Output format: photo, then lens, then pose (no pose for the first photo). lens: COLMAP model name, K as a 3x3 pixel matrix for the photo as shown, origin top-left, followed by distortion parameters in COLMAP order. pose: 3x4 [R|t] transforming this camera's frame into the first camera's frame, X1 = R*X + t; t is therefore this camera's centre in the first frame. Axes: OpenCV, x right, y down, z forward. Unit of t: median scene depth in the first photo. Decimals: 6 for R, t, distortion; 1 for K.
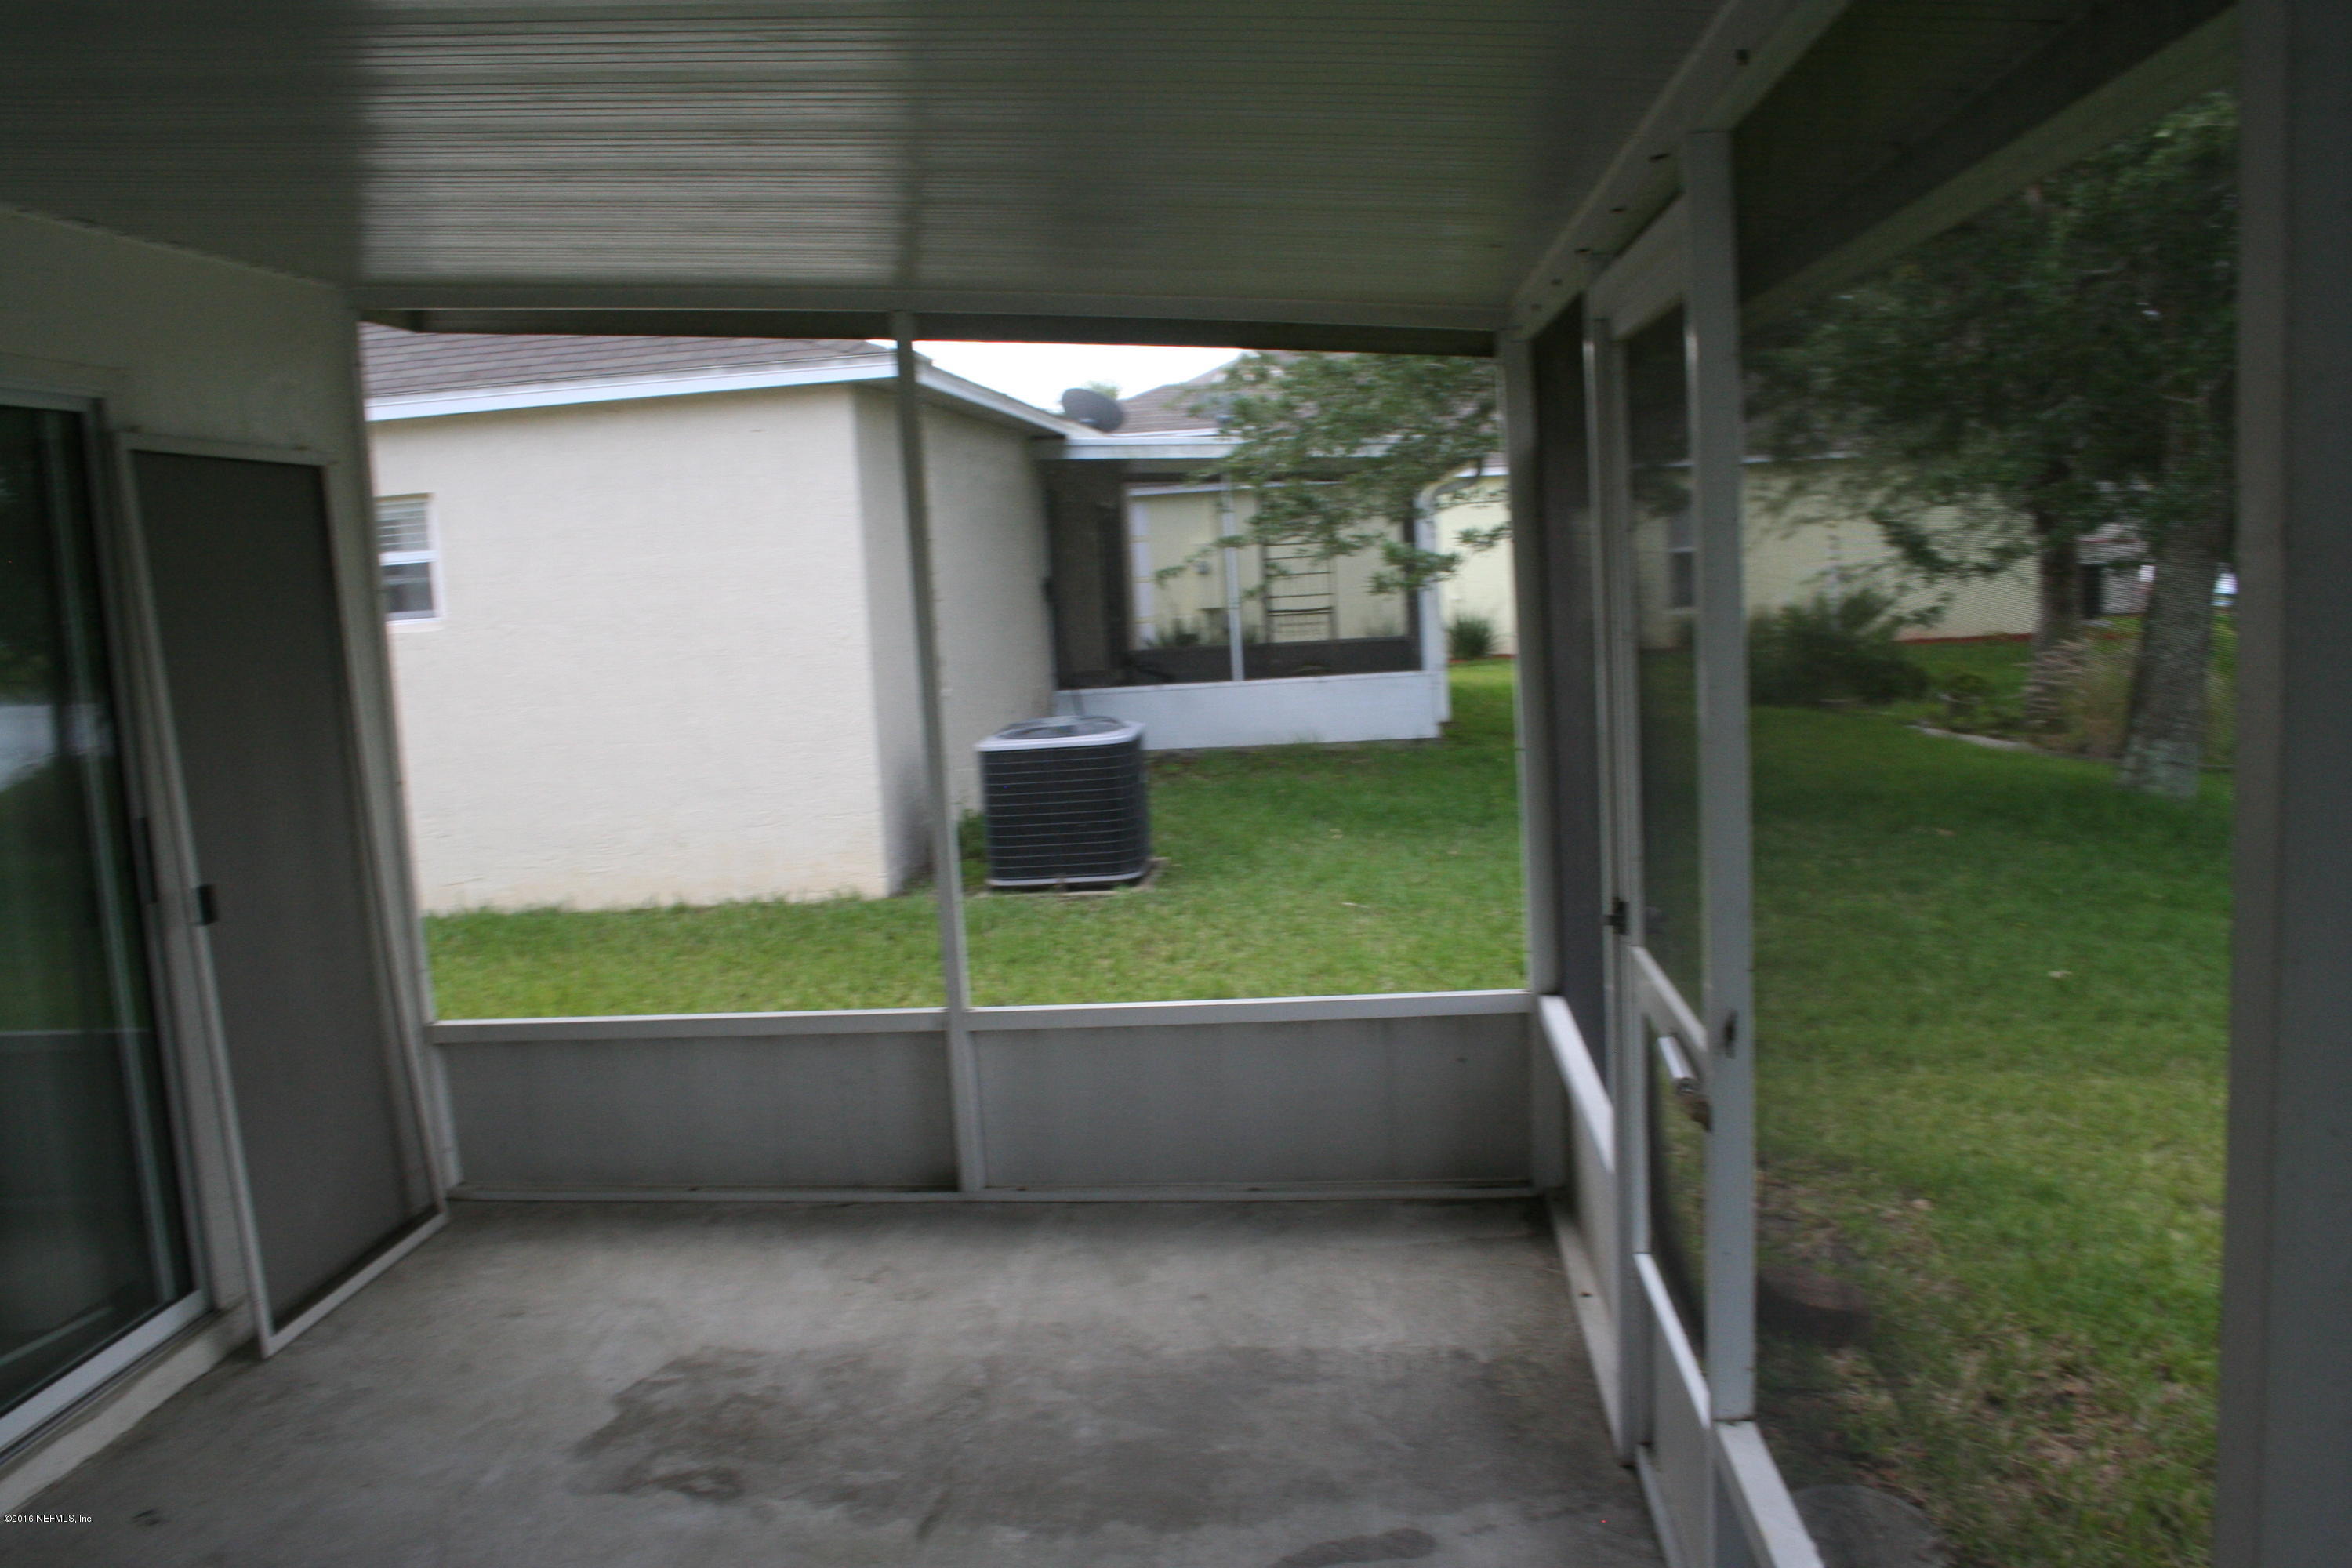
lens RADIAL K [[1963.4, 0, 1176.0], [0, 1963.4, 784.0], [0, 0, 1]] dist [-0.063548, 0.006733]
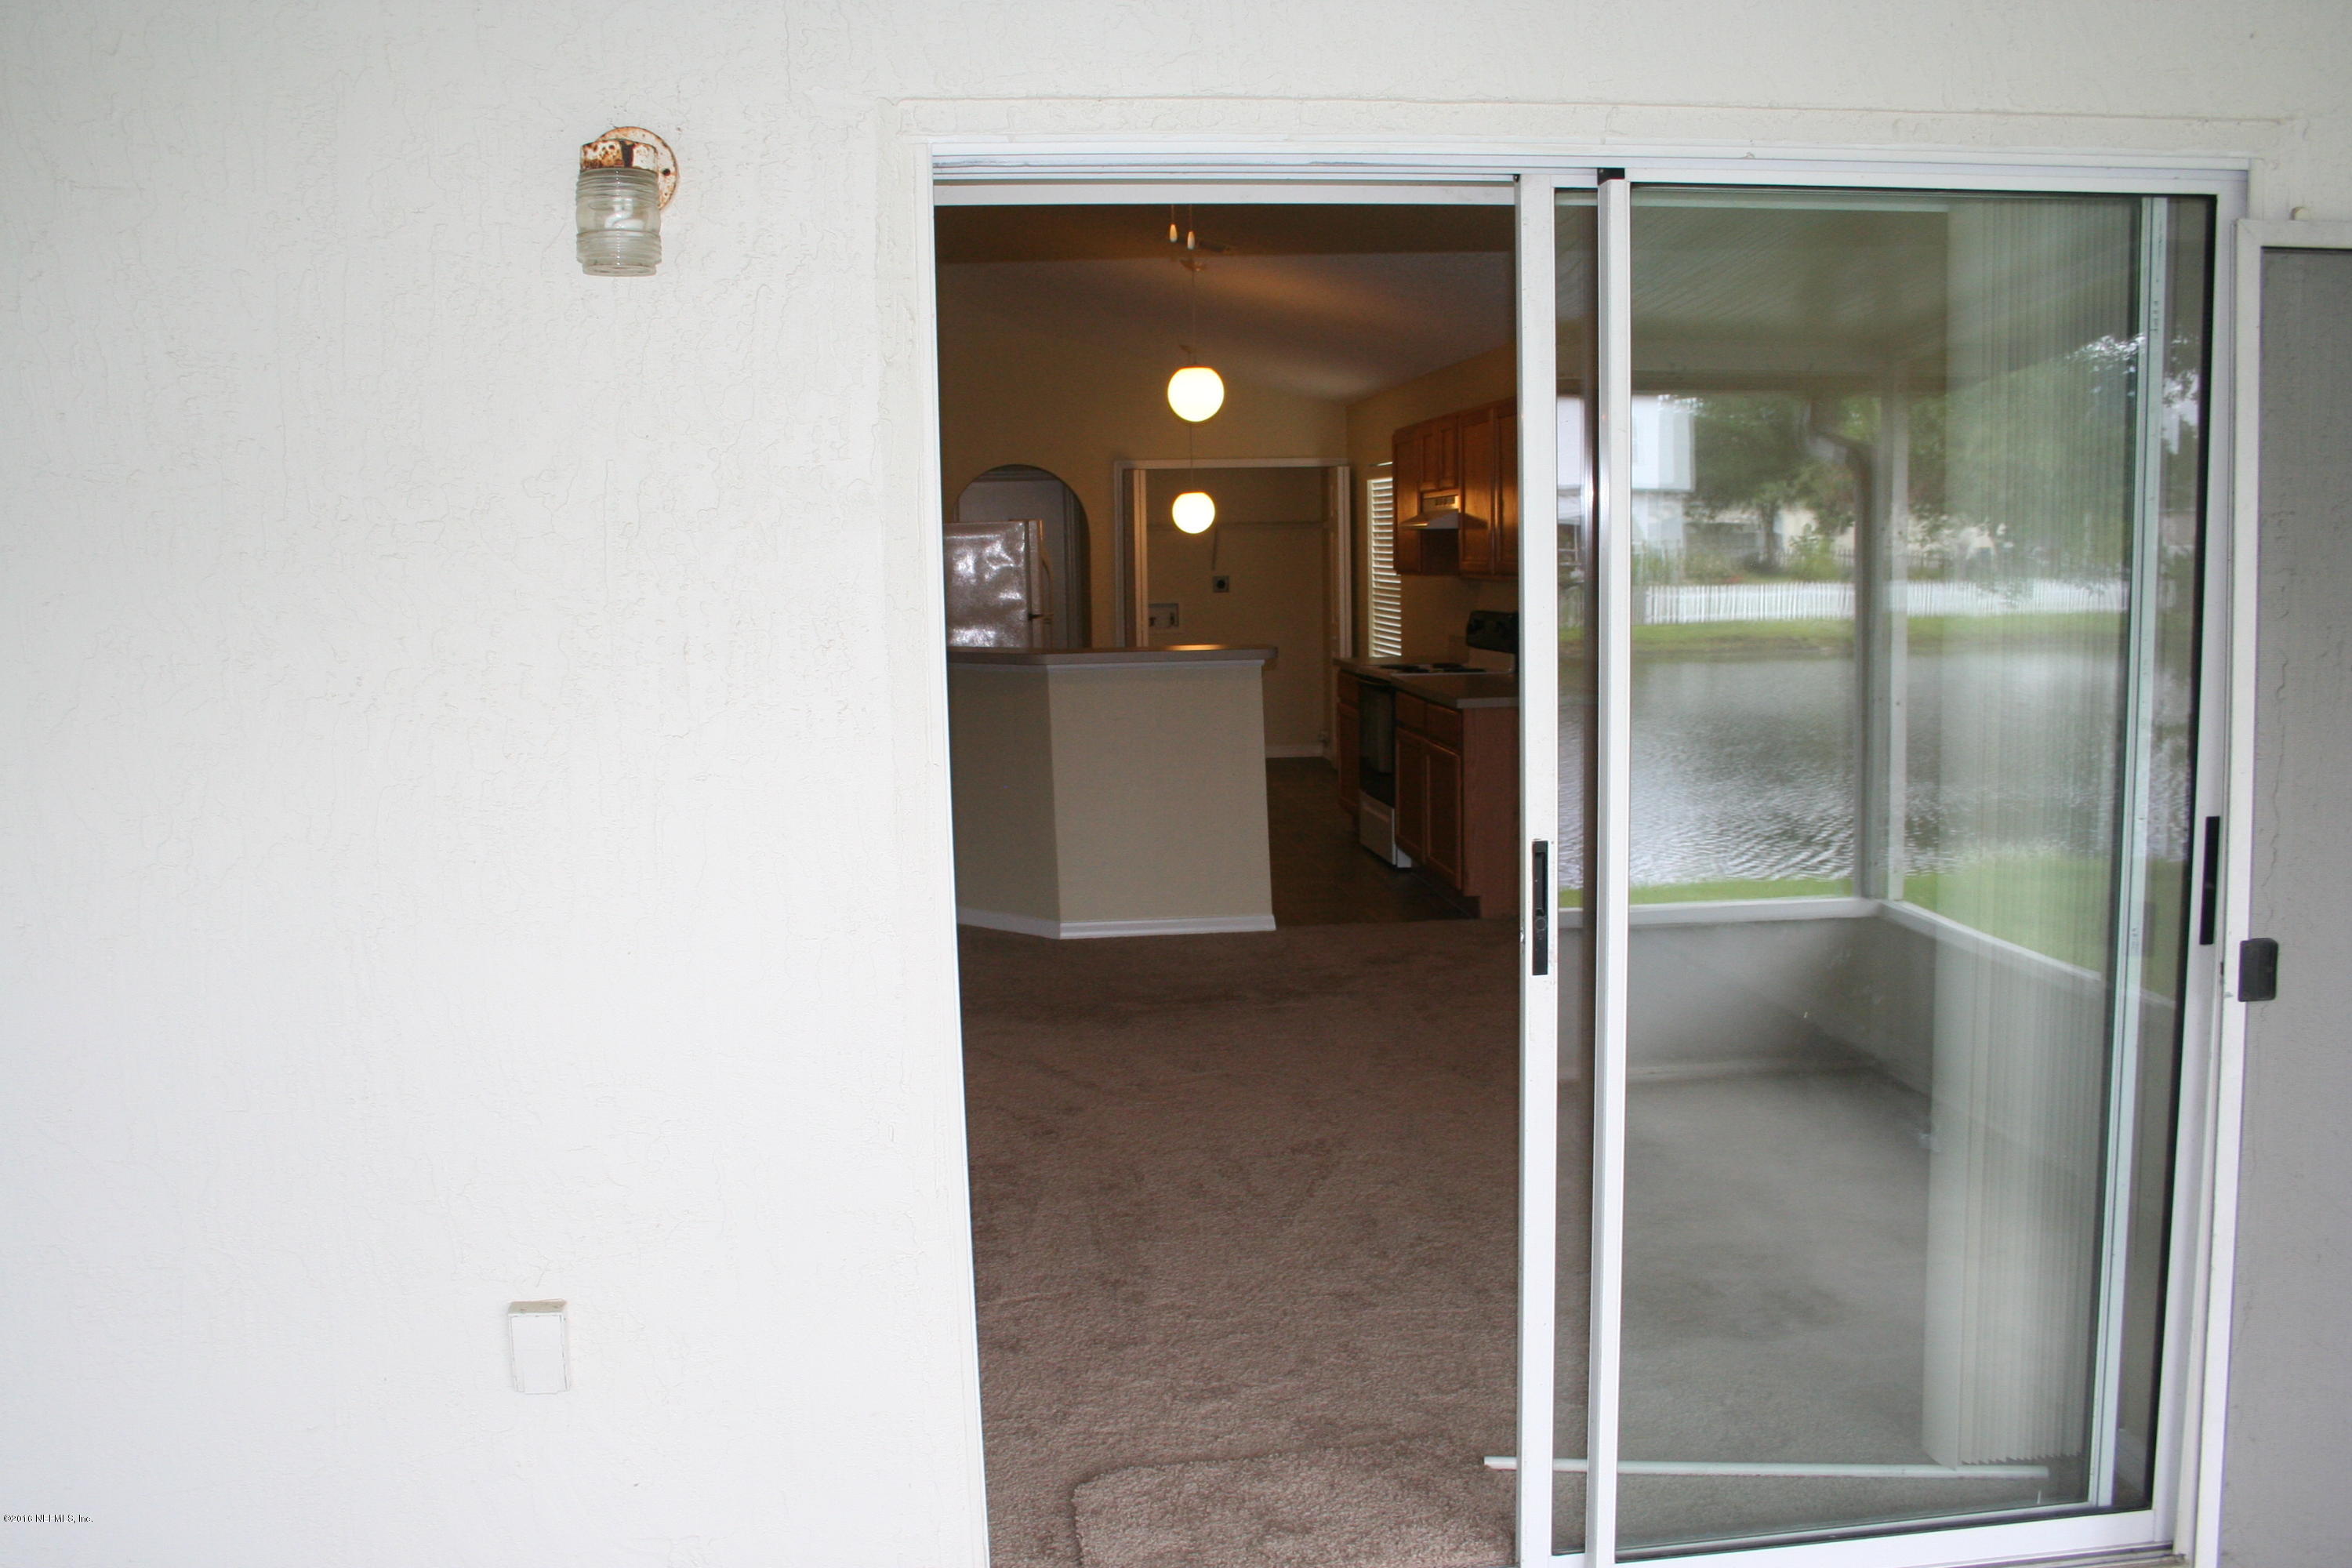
lens RADIAL K [[1963.4, 0, 1176.0], [0, 1963.4, 784.0], [0, 0, 1]] dist [-0.063548, 0.006733]
pose [[0.207555, 0.180117, -0.961498, 0.022384], [-0.120797, 0.980099, 0.157526, -0.053833], [0.970736, 0.083451, 0.225182, 0.506180]]
